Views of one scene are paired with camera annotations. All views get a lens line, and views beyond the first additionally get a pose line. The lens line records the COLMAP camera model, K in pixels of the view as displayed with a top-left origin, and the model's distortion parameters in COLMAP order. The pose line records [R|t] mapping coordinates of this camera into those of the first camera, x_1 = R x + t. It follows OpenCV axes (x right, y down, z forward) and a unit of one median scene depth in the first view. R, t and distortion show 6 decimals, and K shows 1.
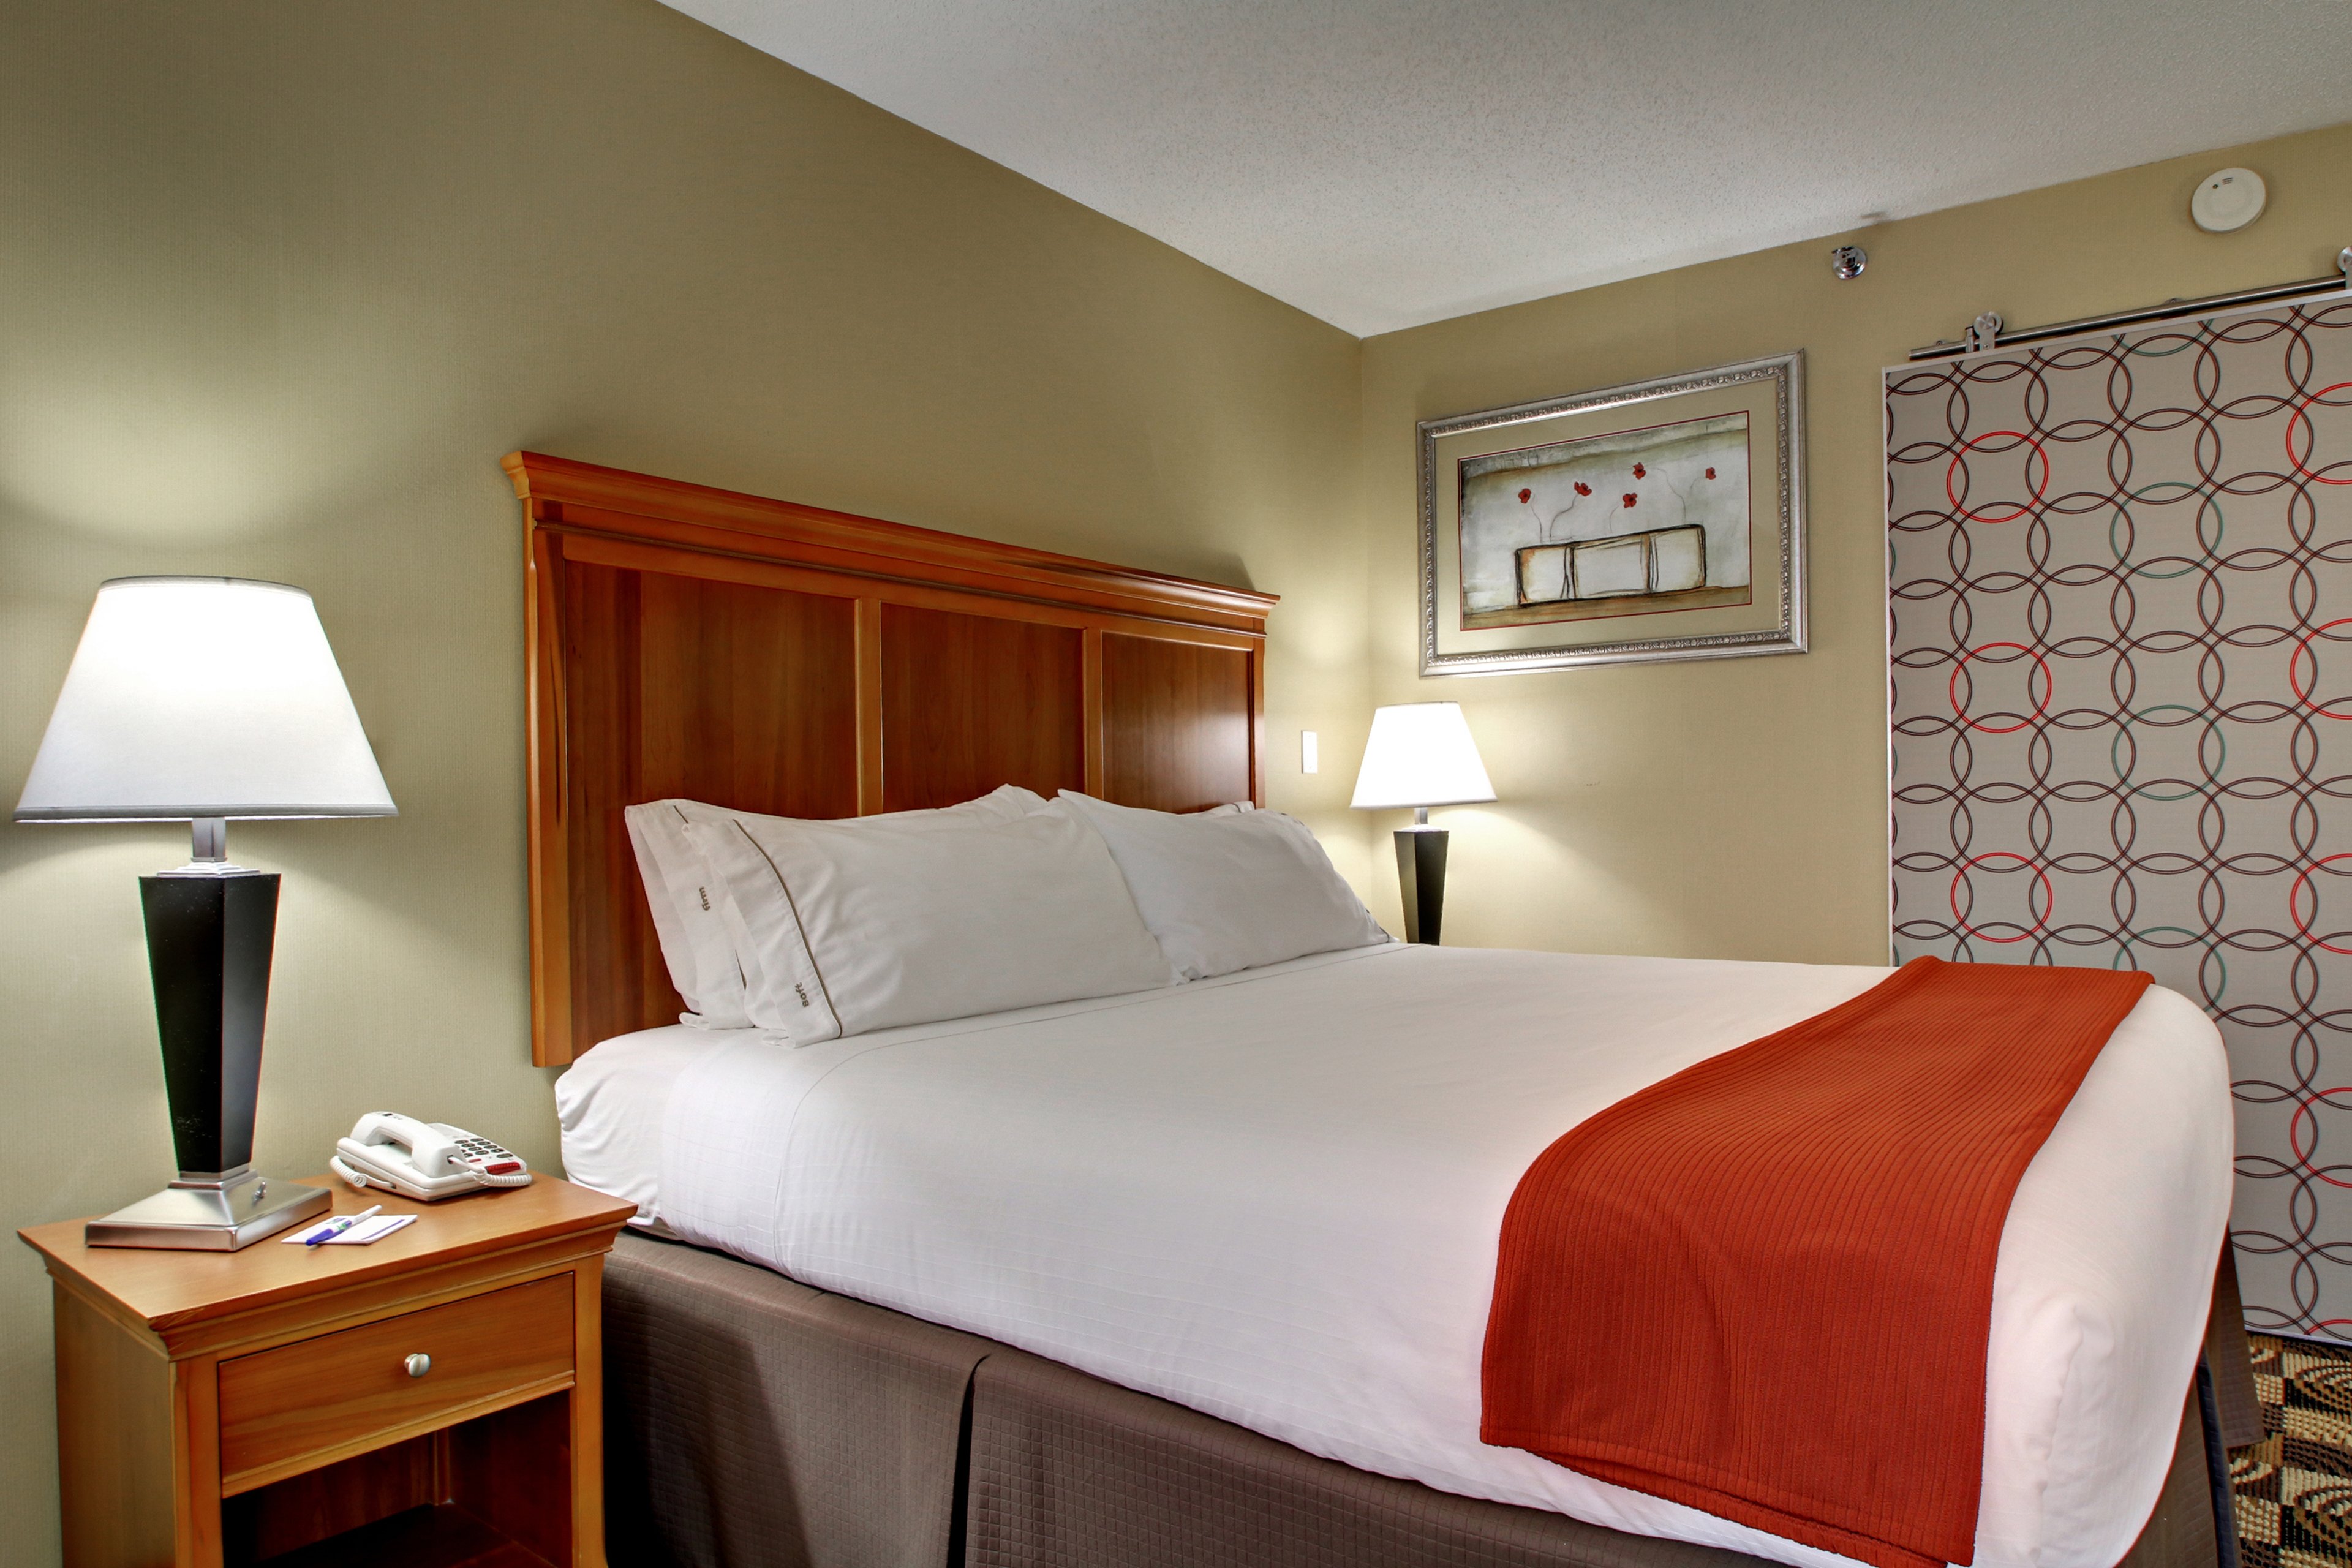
lens RADIAL K [[1426.4, 0, 1217.7], [0, 1426.4, 817.7], [0, 0, 1]] dist [-0.021549, -0.004414]
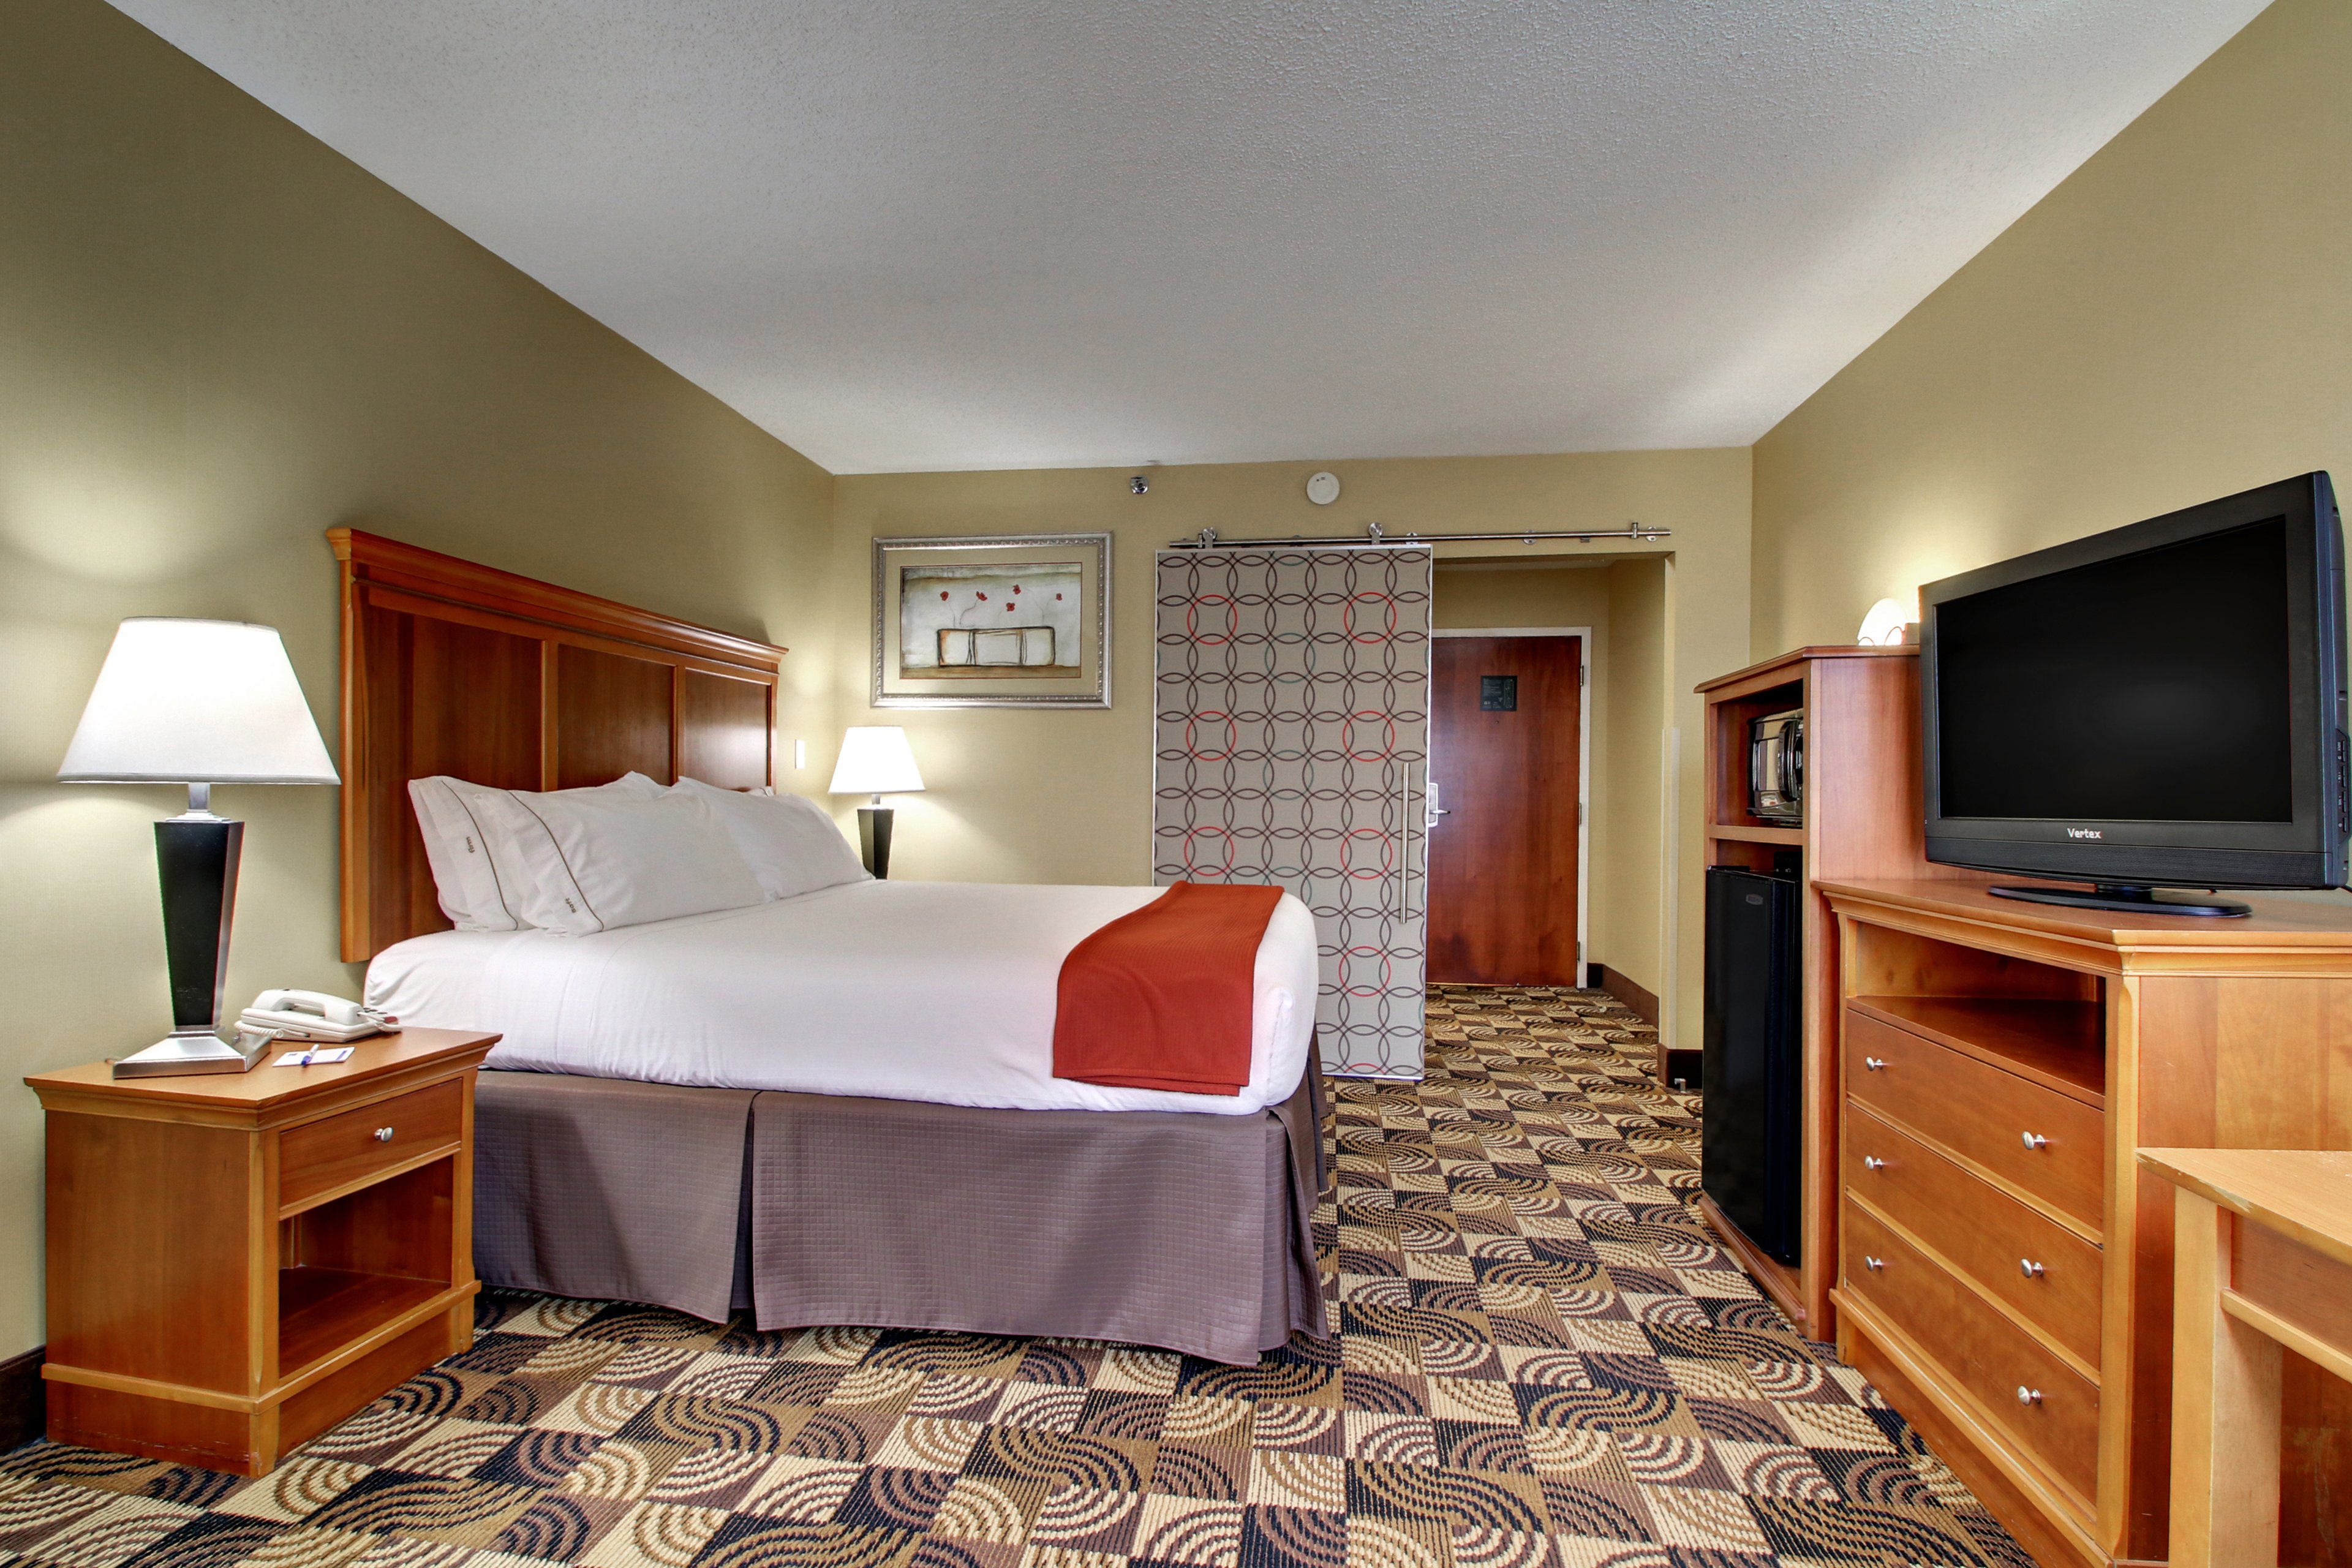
lens RADIAL K [[1083.3, 0, 1175.6], [0, 1083.3, 795.4], [0, 0, 1]] dist [-0.000694, -0.000242]
pose [[0.874838, 0.024793, 0.483781, -0.196769], [-0.021333, 0.999692, -0.012655, 0.003346], [-0.483946, 0.000751, 0.875098, -0.242493]]
